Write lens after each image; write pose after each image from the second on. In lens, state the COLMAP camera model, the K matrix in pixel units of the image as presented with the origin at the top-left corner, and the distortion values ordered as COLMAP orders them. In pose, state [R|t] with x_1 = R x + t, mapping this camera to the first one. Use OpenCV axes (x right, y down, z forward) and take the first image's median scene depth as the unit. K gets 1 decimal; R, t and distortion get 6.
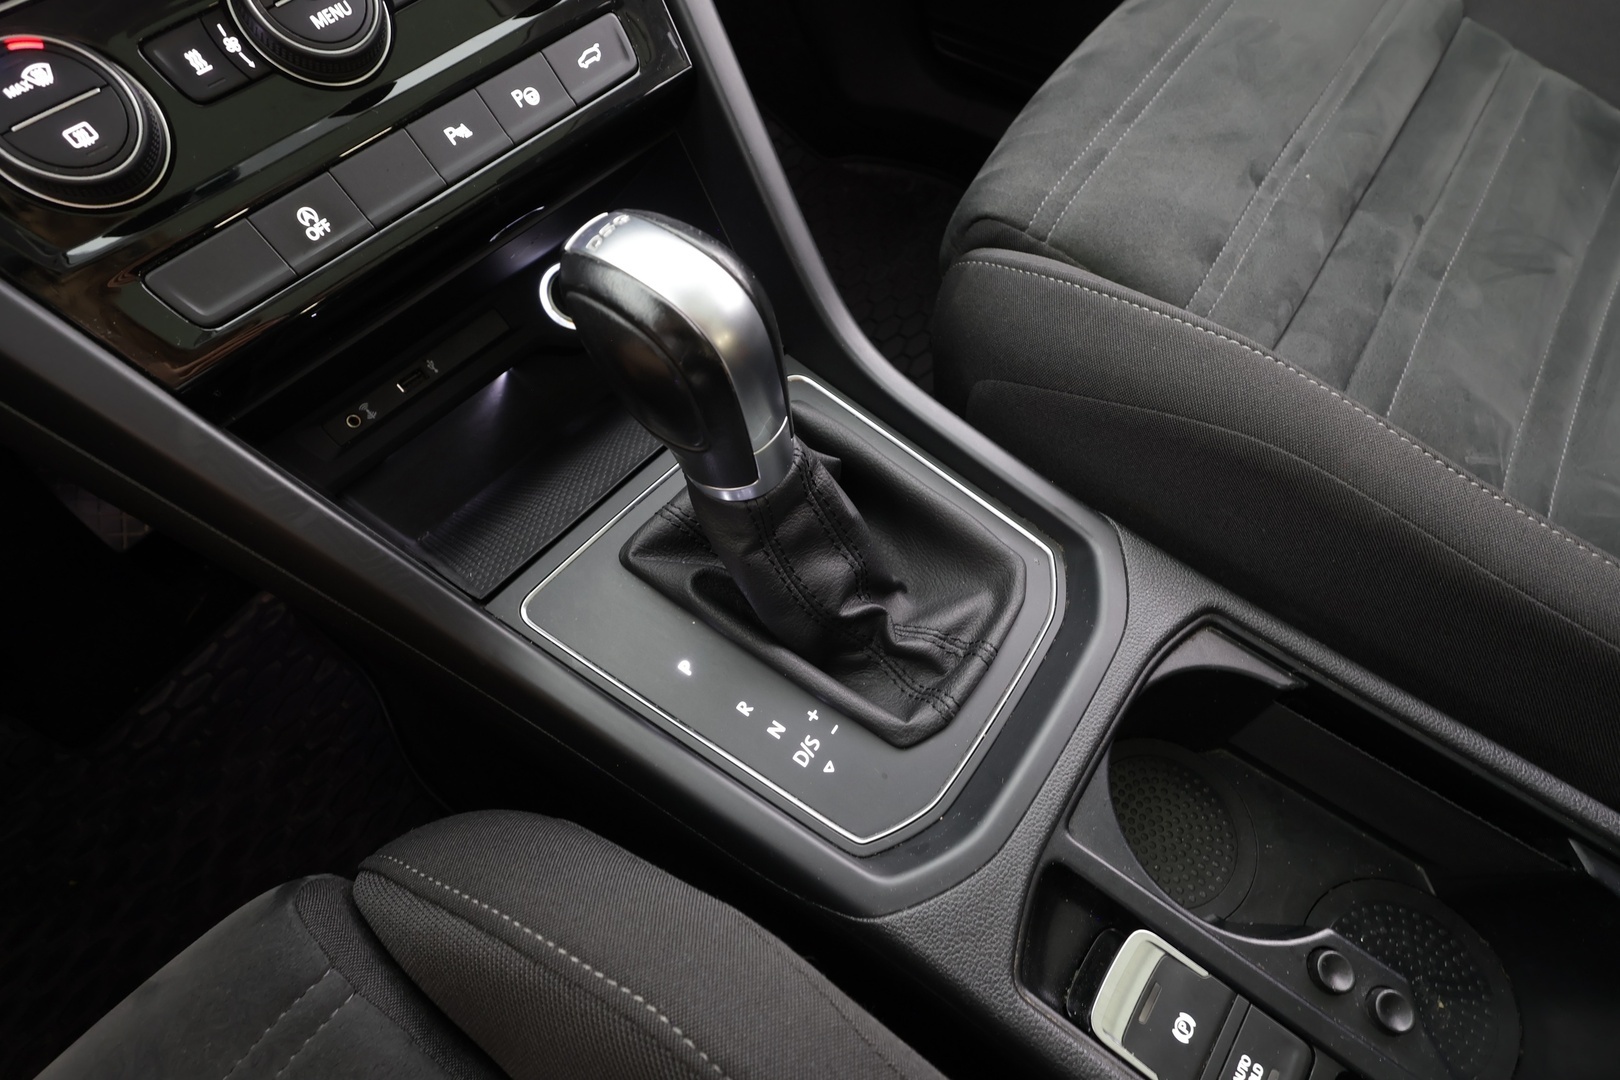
lens RADIAL K [[789.1, 0, 811.0], [0, 789.1, 540.4], [0, 0, 1]] dist [0.002148, -0.000047]
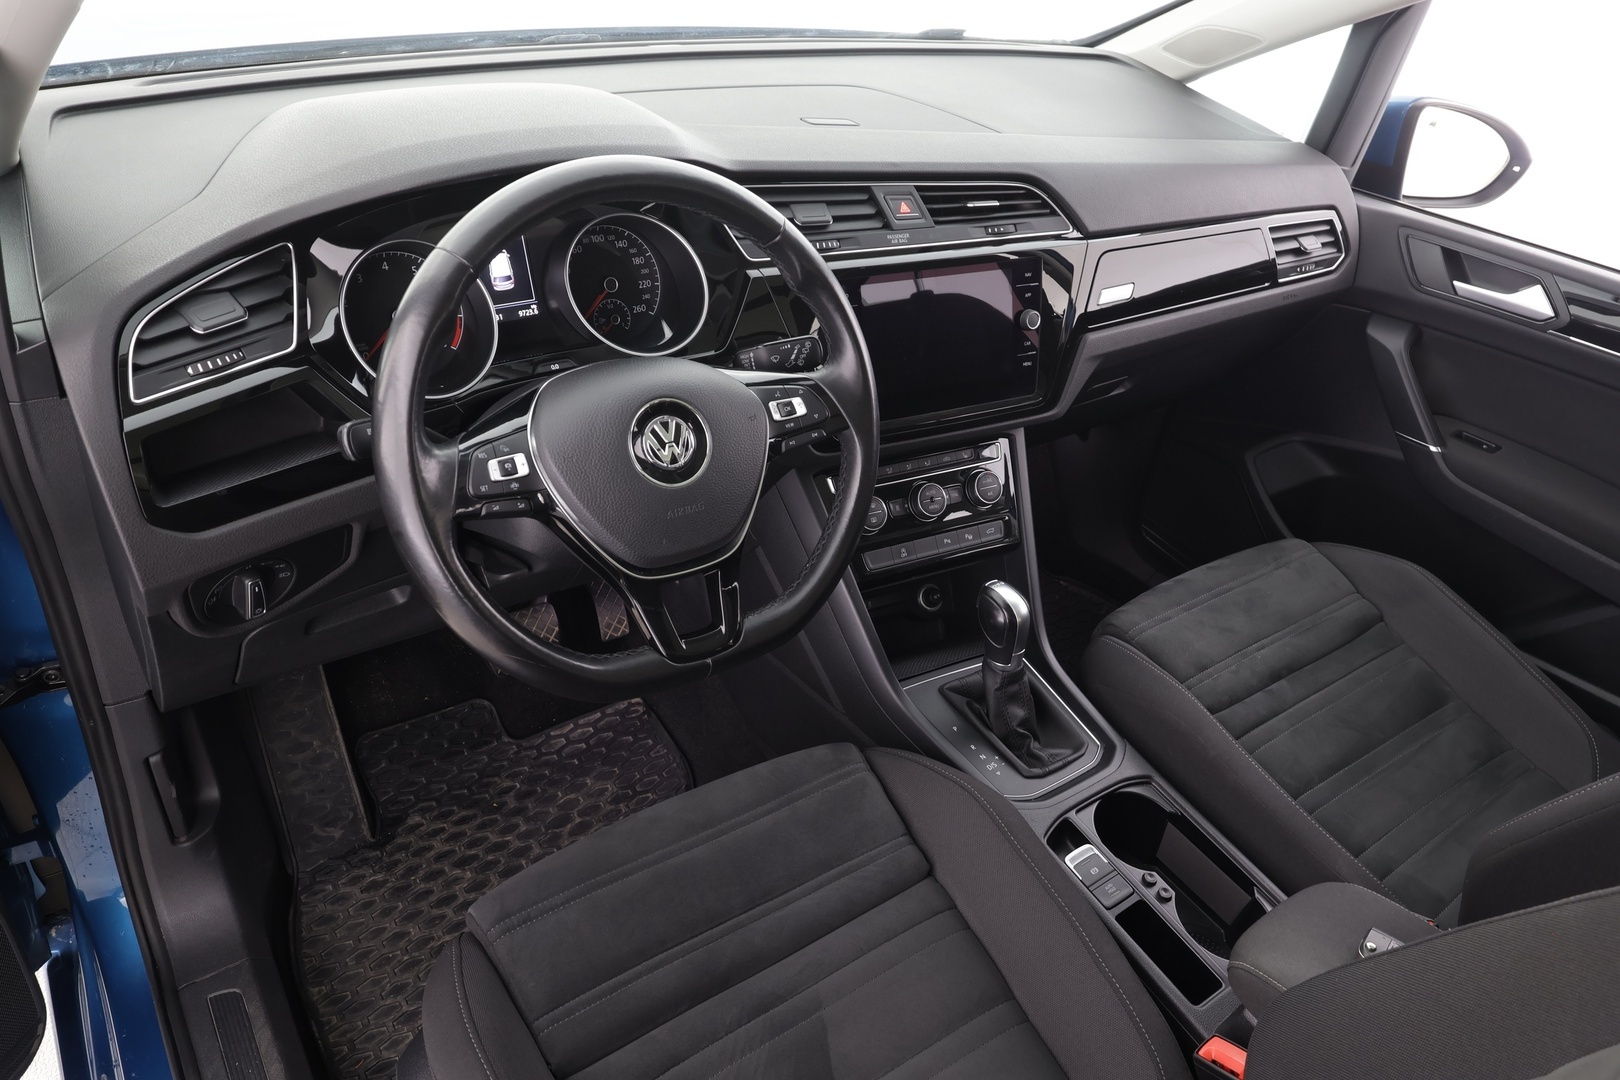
lens RADIAL K [[1081.4, 0, 800.7], [0, 1081.4, 541.9], [0, 0, 1]] dist [0.006755, 0.000802]
pose [[0.929924, 0.317053, -0.186331, -0.169278], [-0.365707, 0.850629, -0.377741, 1.261396], [0.038735, 0.419413, 0.906969, -2.777729]]
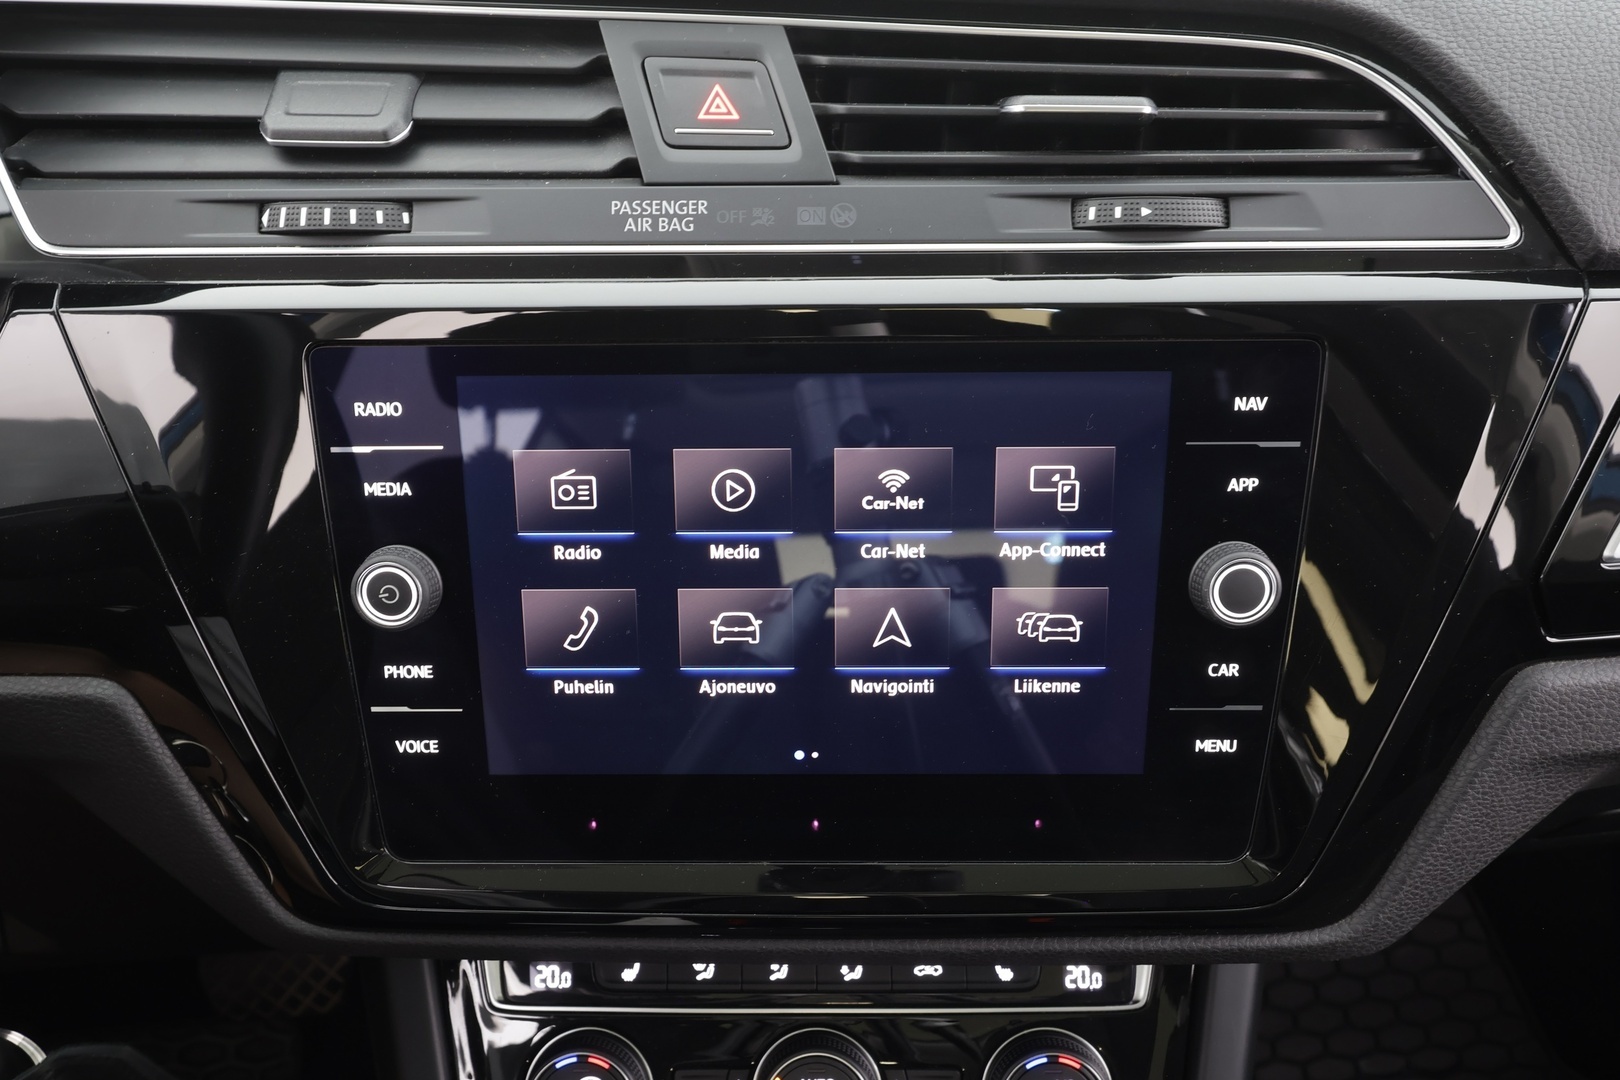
lens RADIAL K [[1234.8, 0, 803.3], [0, 1234.8, 534.9], [0, 0, 1]] dist [-0.005287, -0.004487]
pose [[0.669944, 0.450680, -0.589968, -0.012503], [-0.652034, 0.737168, -0.177297, -0.782993], [0.355001, 0.503458, 0.787721, -0.563775]]
